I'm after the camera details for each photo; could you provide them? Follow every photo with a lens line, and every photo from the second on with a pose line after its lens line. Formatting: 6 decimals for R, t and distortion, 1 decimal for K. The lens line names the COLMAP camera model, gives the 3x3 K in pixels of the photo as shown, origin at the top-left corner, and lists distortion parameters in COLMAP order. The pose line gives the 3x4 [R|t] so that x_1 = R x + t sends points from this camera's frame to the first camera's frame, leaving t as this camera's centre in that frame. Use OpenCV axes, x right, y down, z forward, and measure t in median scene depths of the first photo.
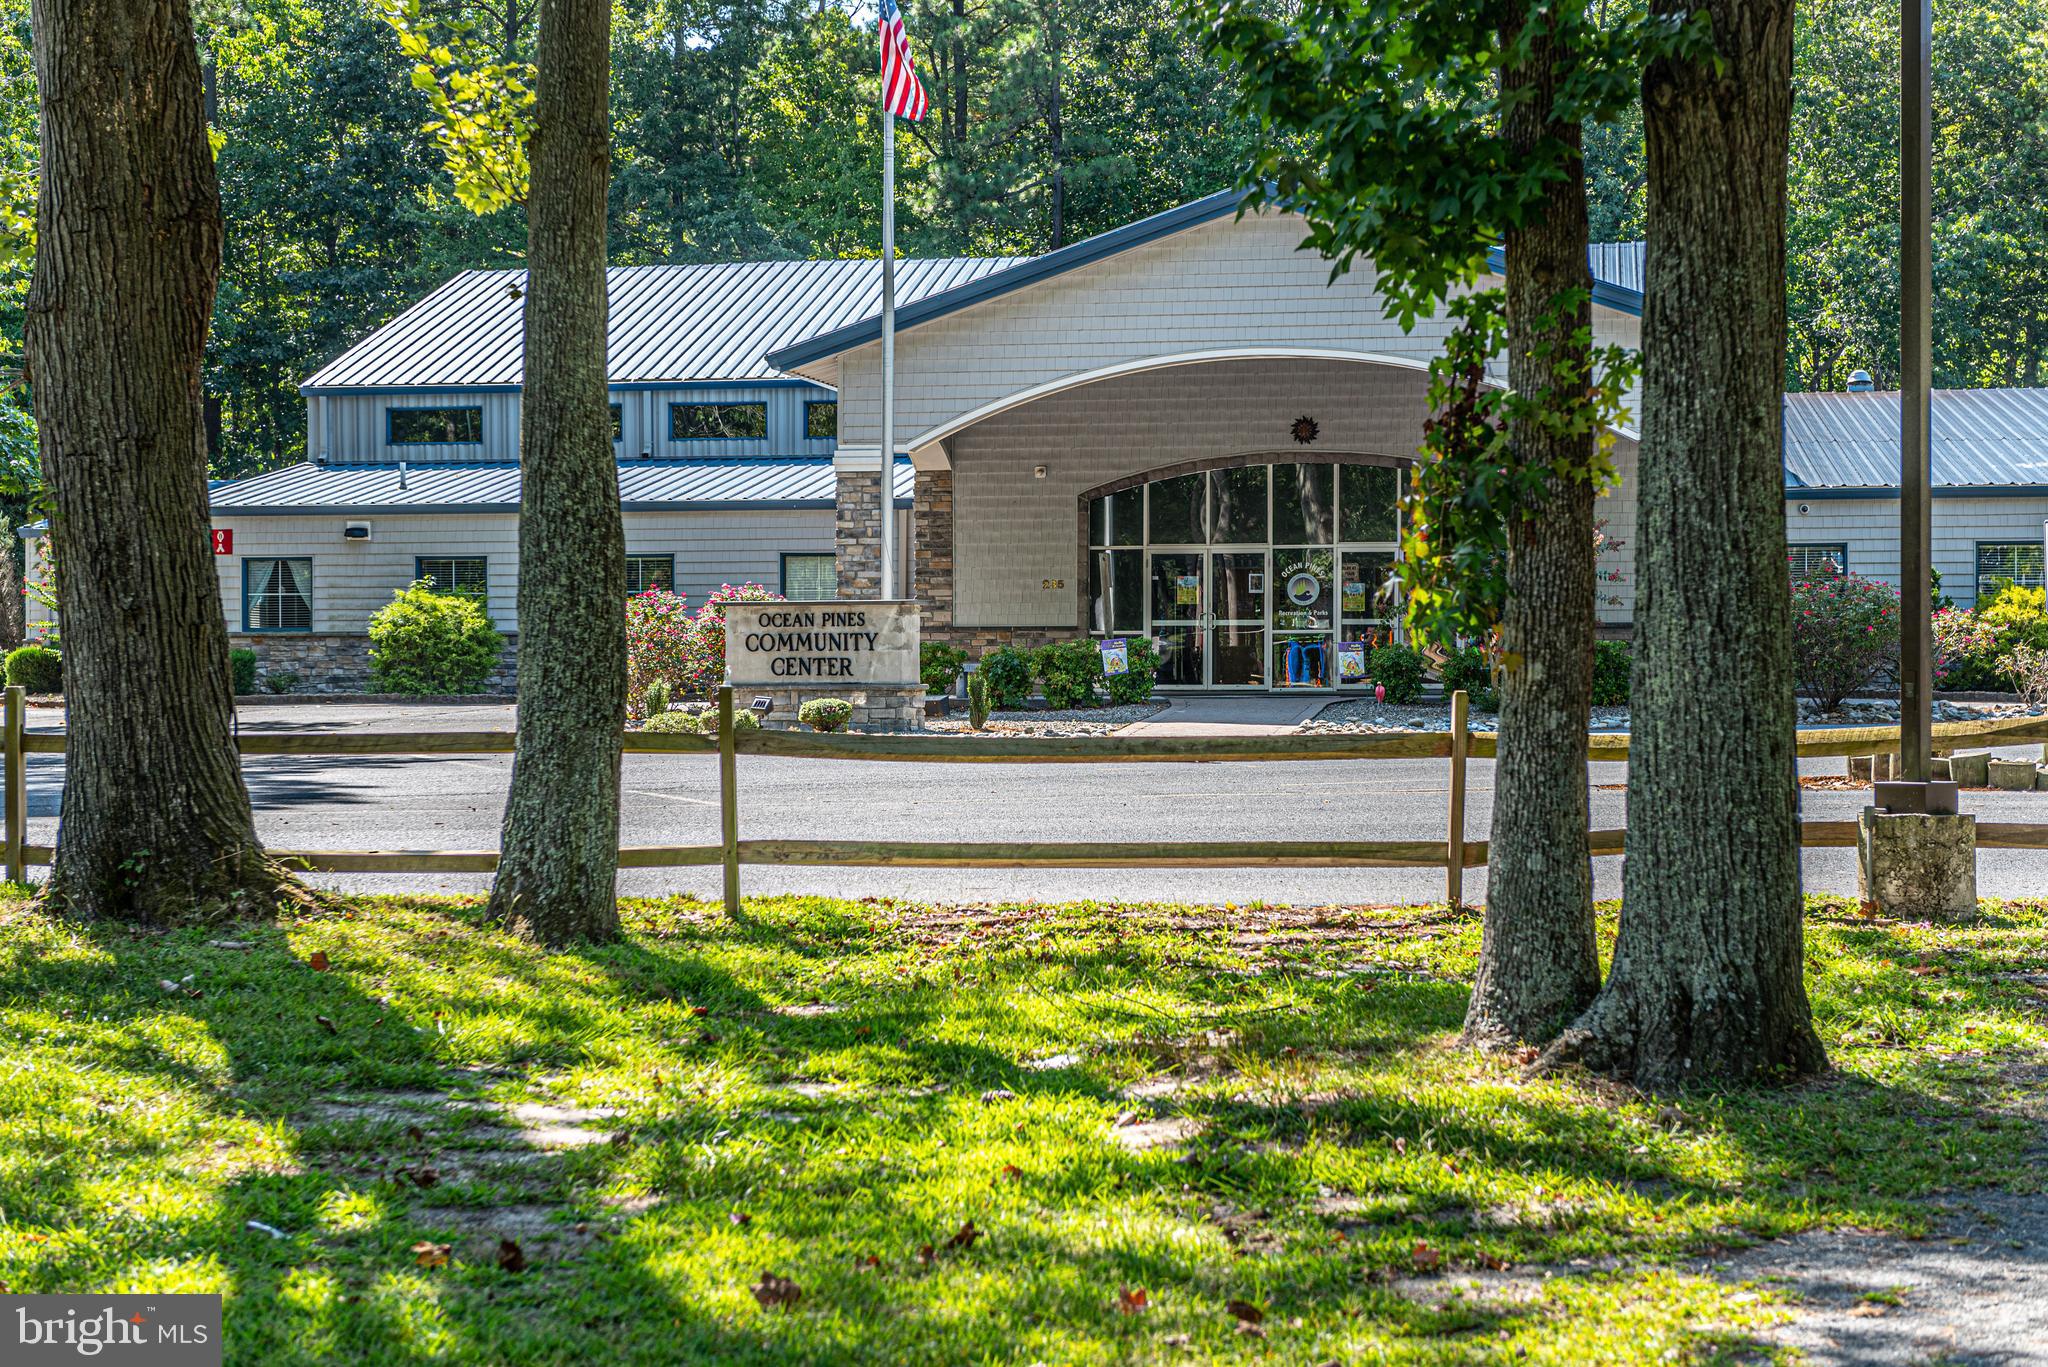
lens RADIAL K [[3601.8, 0, 1024.9], [0, 3601.8, 682.6], [0, 0, 1]] dist [-0.056381, 0.000000]
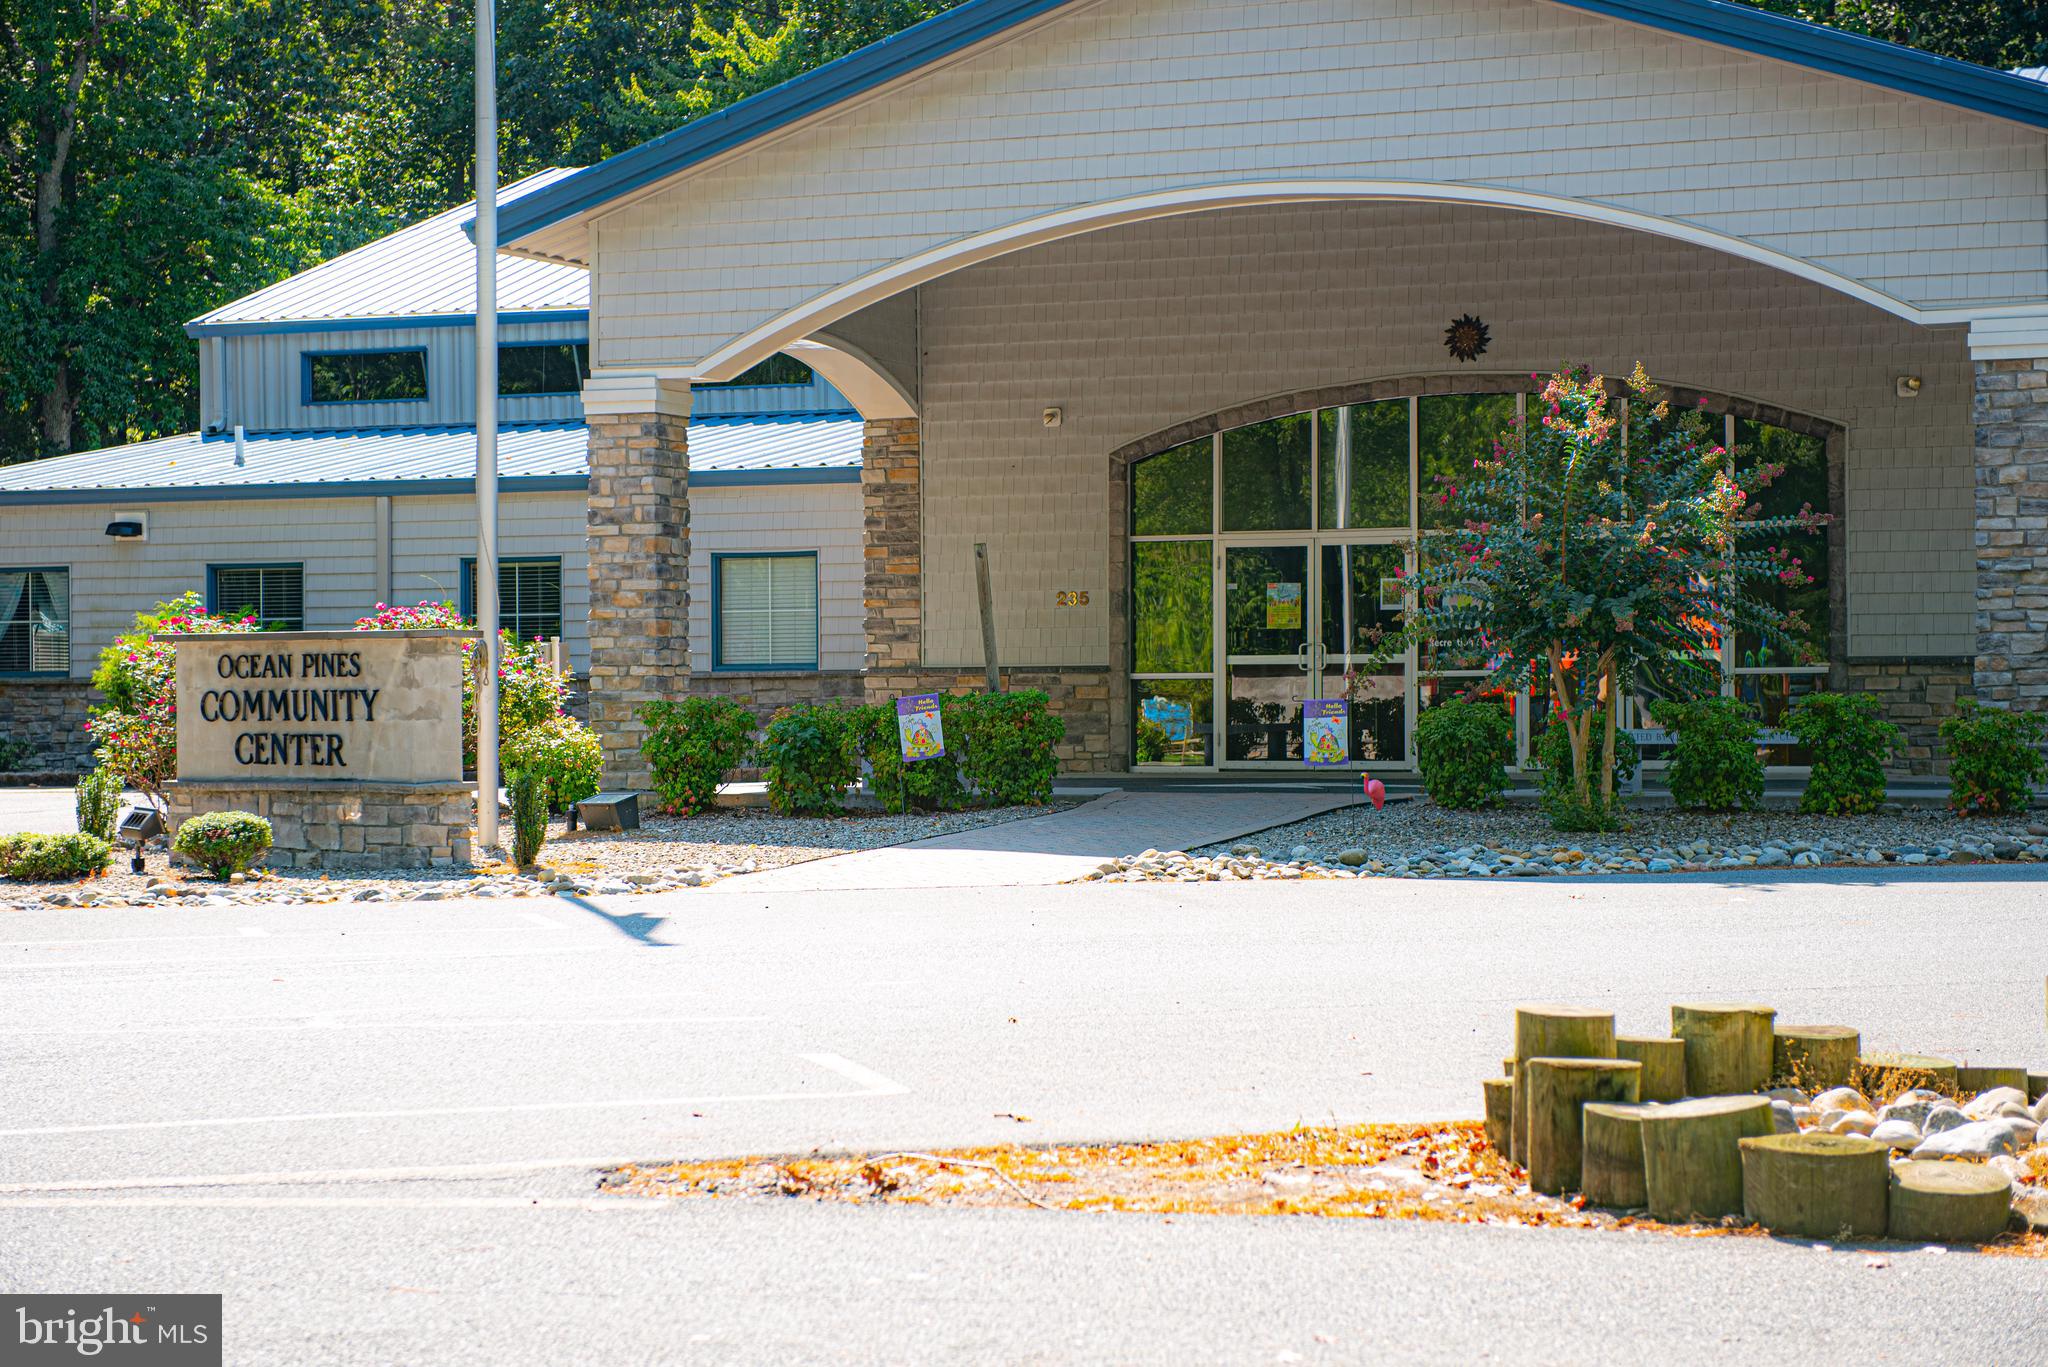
lens RADIAL K [[3945.4, 0, 1022.5], [0, 3945.4, 685.2], [0, 0, 1]] dist [0.101347, 0.000000]
pose [[0.975884, -0.003410, -0.218265, 0.162816], [0.002114, 0.999979, -0.006174, -0.009055], [0.218281, 0.005563, 0.975870, 0.371047]]
